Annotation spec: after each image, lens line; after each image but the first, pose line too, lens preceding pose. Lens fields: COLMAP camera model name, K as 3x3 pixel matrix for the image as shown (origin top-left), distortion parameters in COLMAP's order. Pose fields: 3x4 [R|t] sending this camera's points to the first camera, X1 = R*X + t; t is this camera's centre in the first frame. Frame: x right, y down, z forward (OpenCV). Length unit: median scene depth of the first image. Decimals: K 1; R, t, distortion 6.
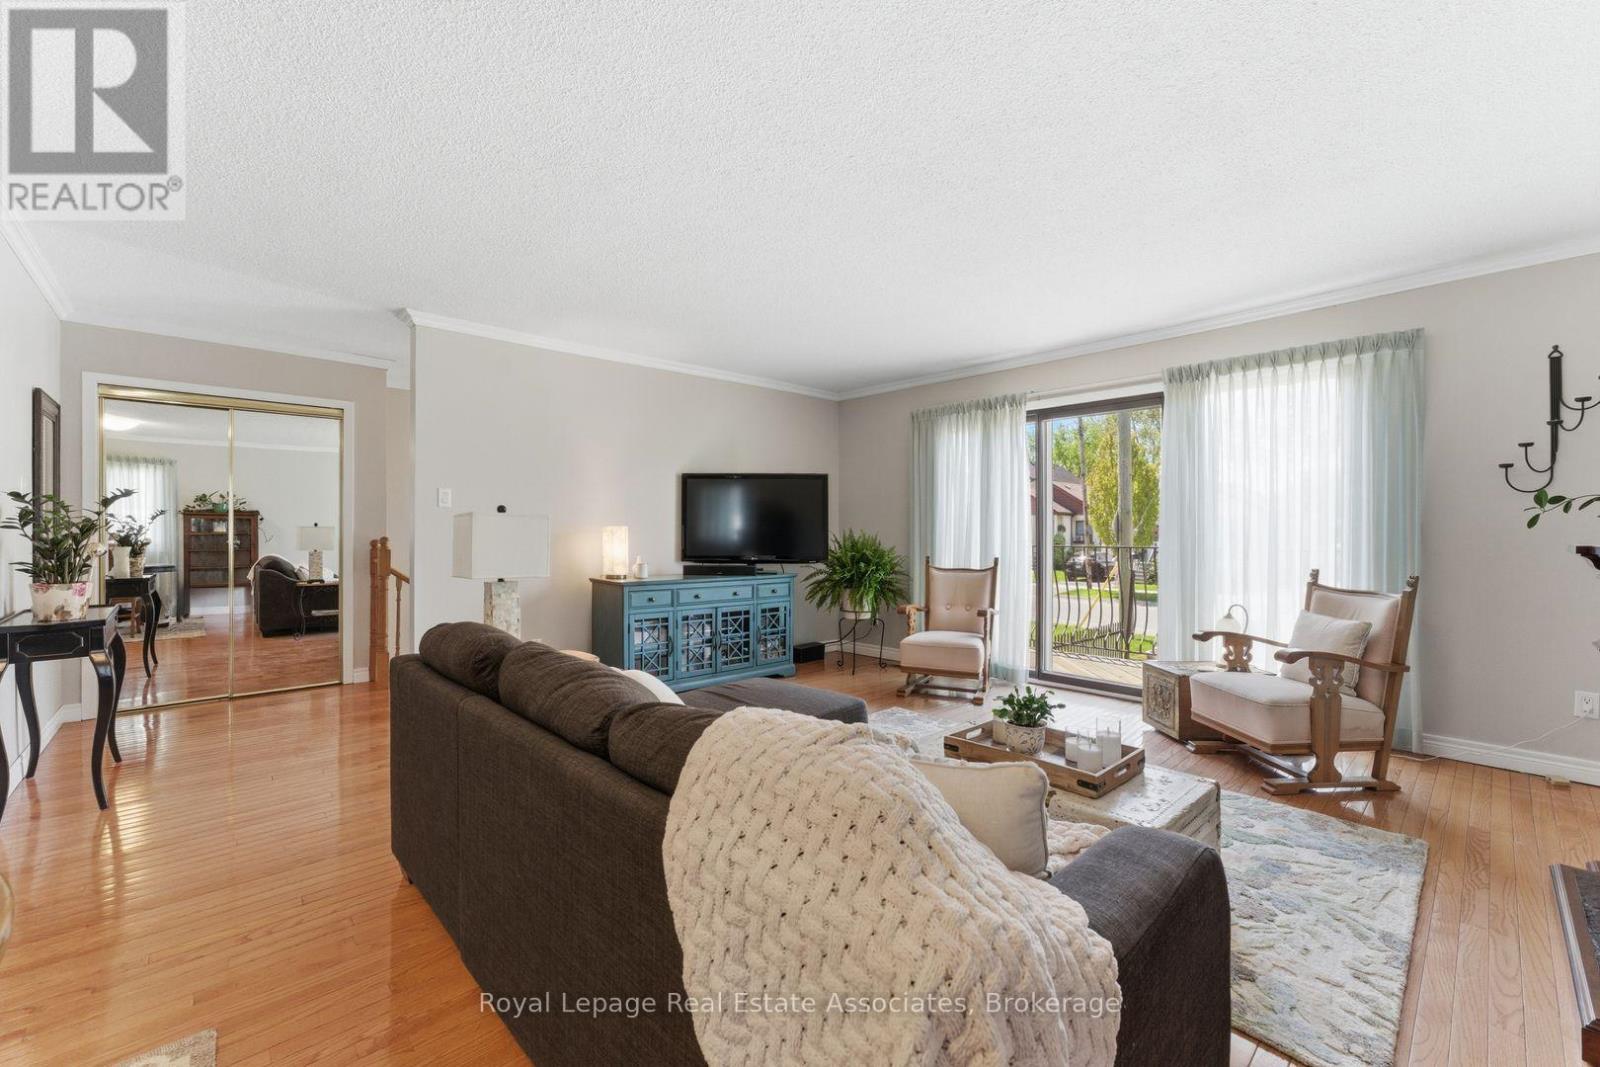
lens RADIAL K [[647.1, 0, 803.9], [0, 647.1, 529.9], [0, 0, 1]] dist [-0.000122, 0.000649]
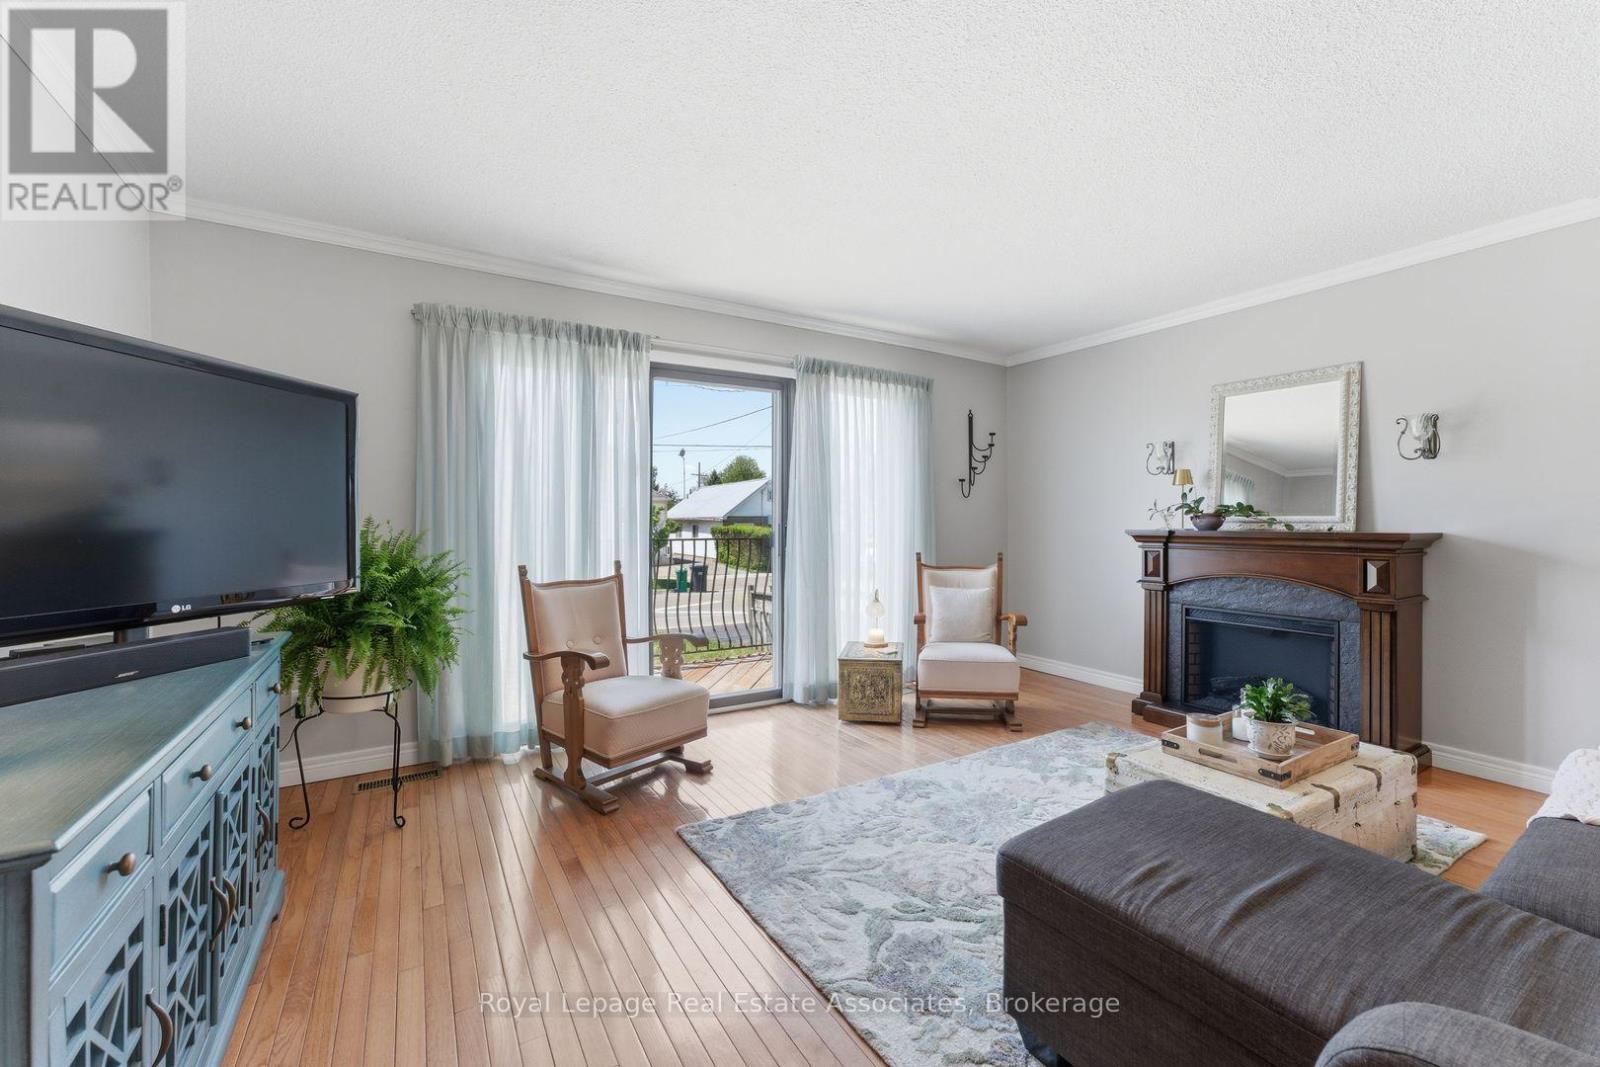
lens RADIAL K [[647.1, 0, 802.6], [0, 647.1, 527.6], [0, 0, 1]] dist [-0.000122, 0.000649]
pose [[0.210571, -0.013257, 0.977489, -0.444867], [0.004745, 0.999910, 0.012539, -0.002546], [-0.977567, 0.001998, 0.210615, 0.874559]]
